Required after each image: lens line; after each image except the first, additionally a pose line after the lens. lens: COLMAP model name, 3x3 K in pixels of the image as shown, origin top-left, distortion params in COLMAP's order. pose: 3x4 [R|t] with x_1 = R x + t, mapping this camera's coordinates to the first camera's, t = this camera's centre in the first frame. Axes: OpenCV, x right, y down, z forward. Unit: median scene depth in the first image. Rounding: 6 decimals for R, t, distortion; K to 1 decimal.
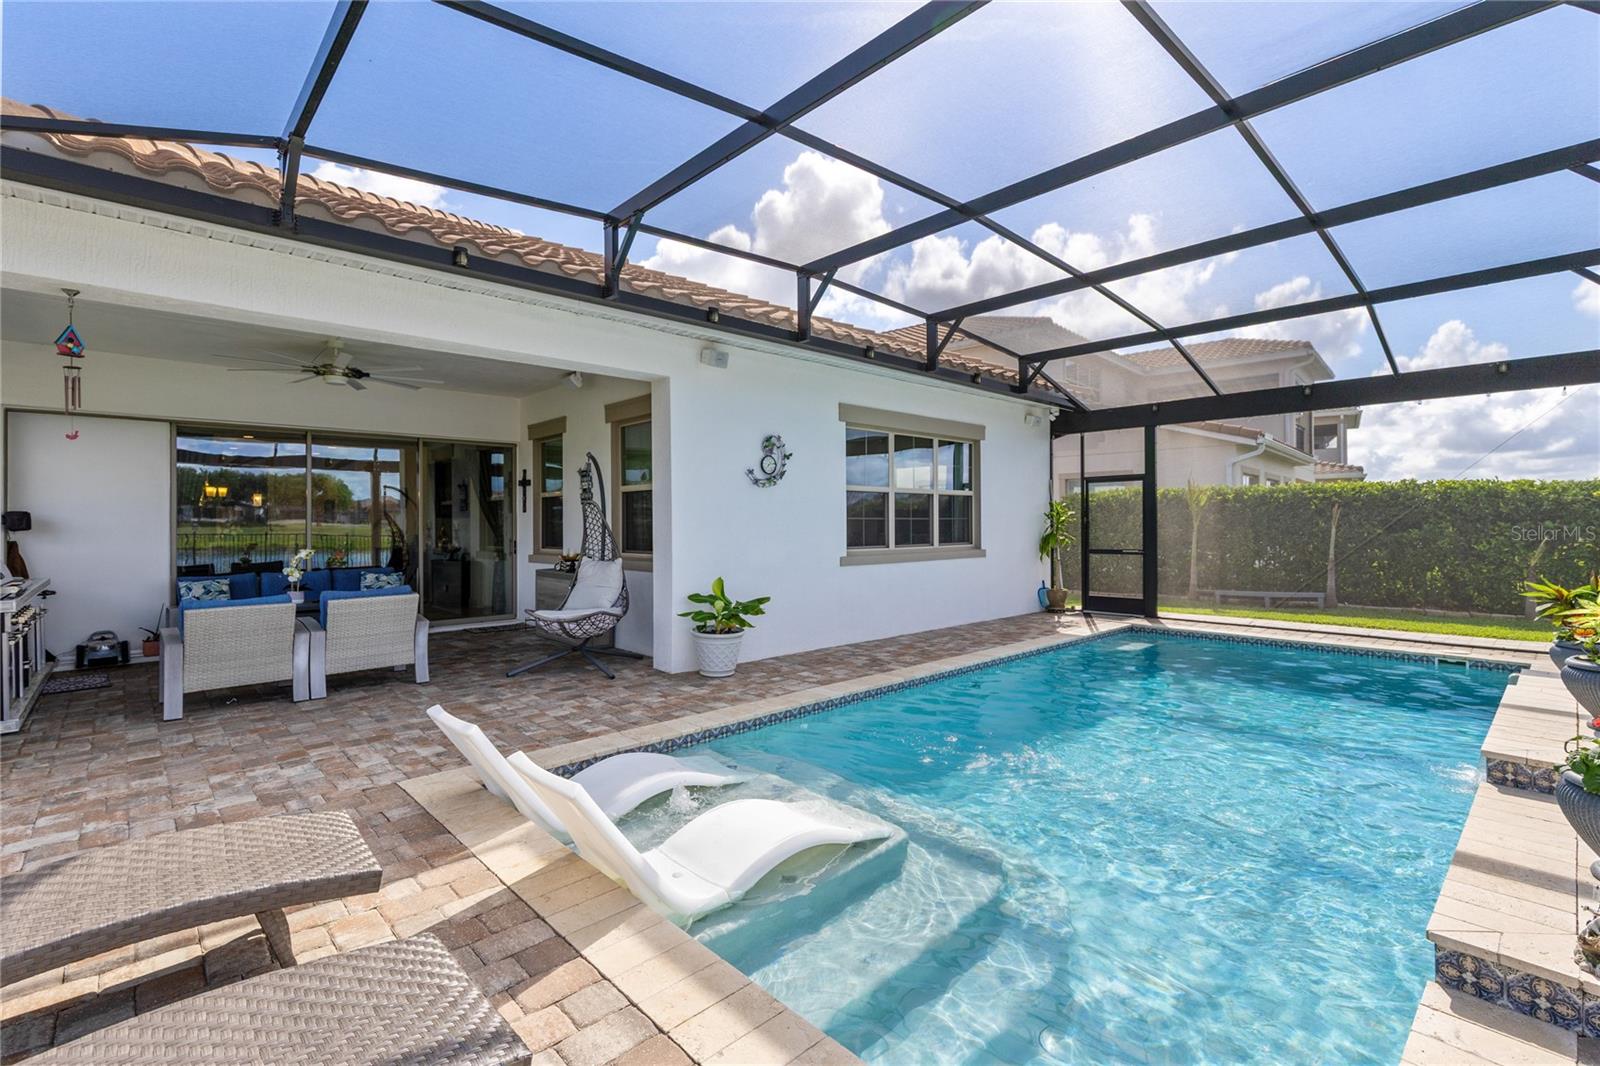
lens RADIAL K [[721.1, 0, 807.0], [0, 721.1, 526.7], [0, 0, 1]] dist [0.011762, -0.001738]
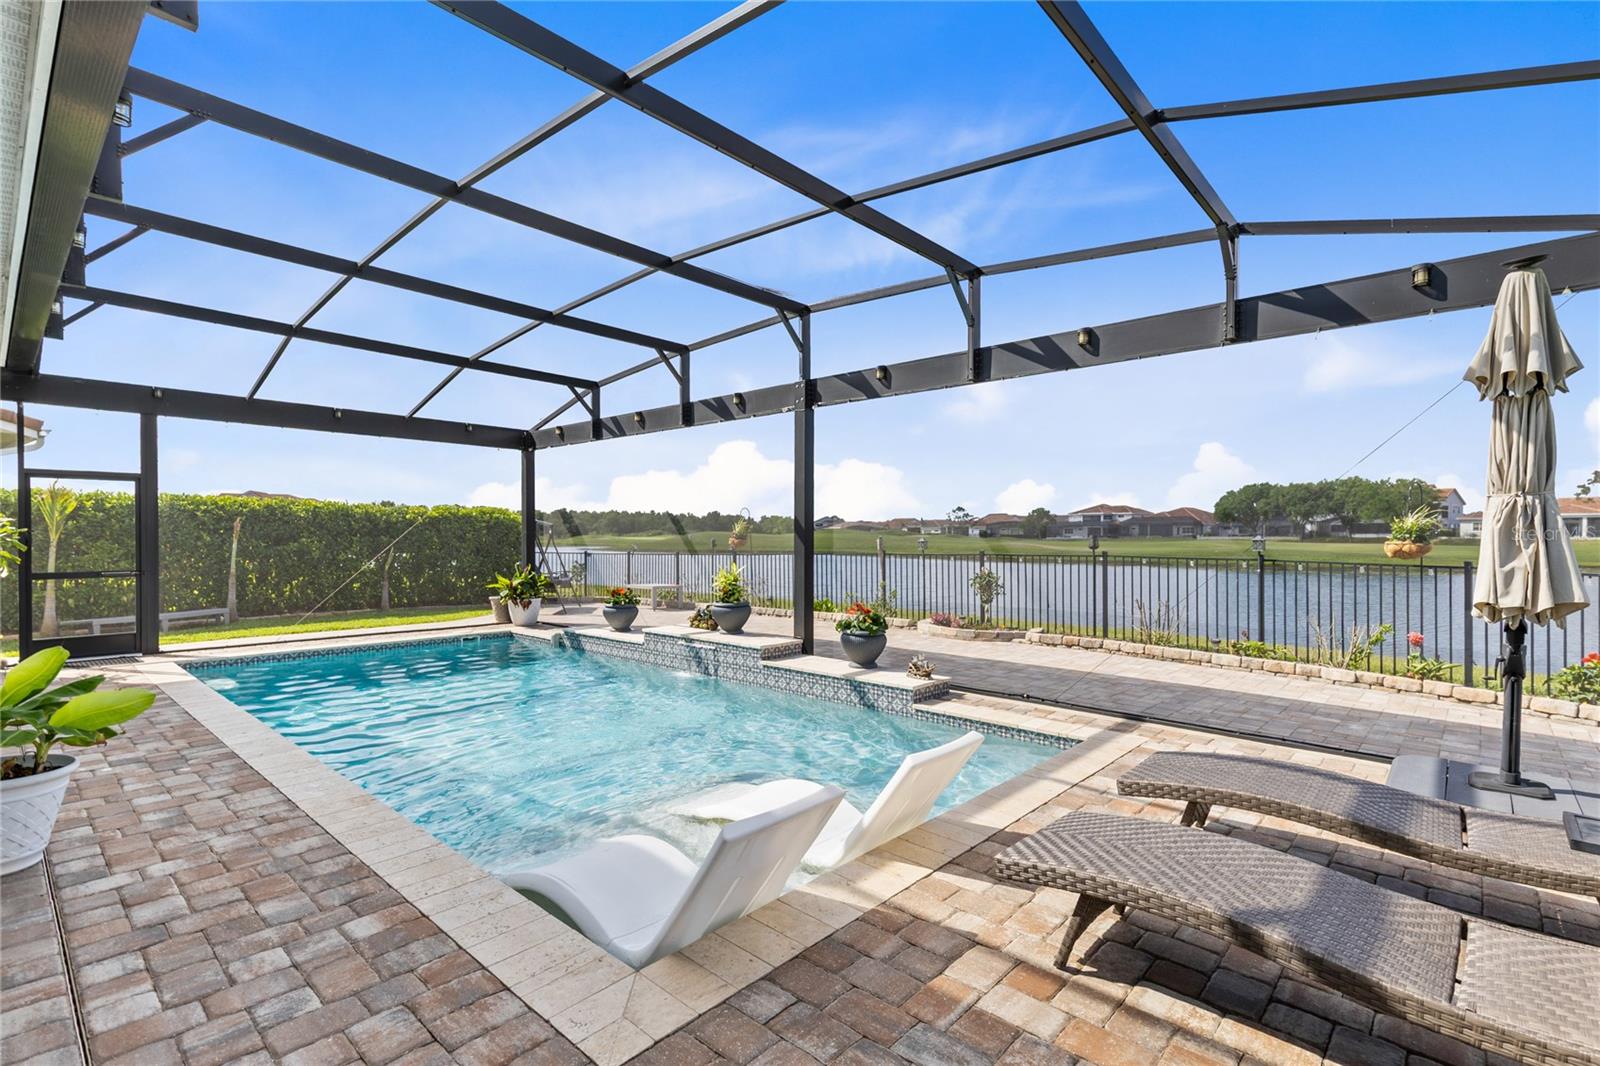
lens RADIAL K [[721.1, 0, 813.9], [0, 721.1, 530.5], [0, 0, 1]] dist [0.011762, -0.001738]
pose [[-0.069953, 0.013324, 0.997461, -0.376980], [0.003222, 0.999909, -0.013131, 0.002326], [-0.997545, 0.002295, -0.069990, 0.321379]]
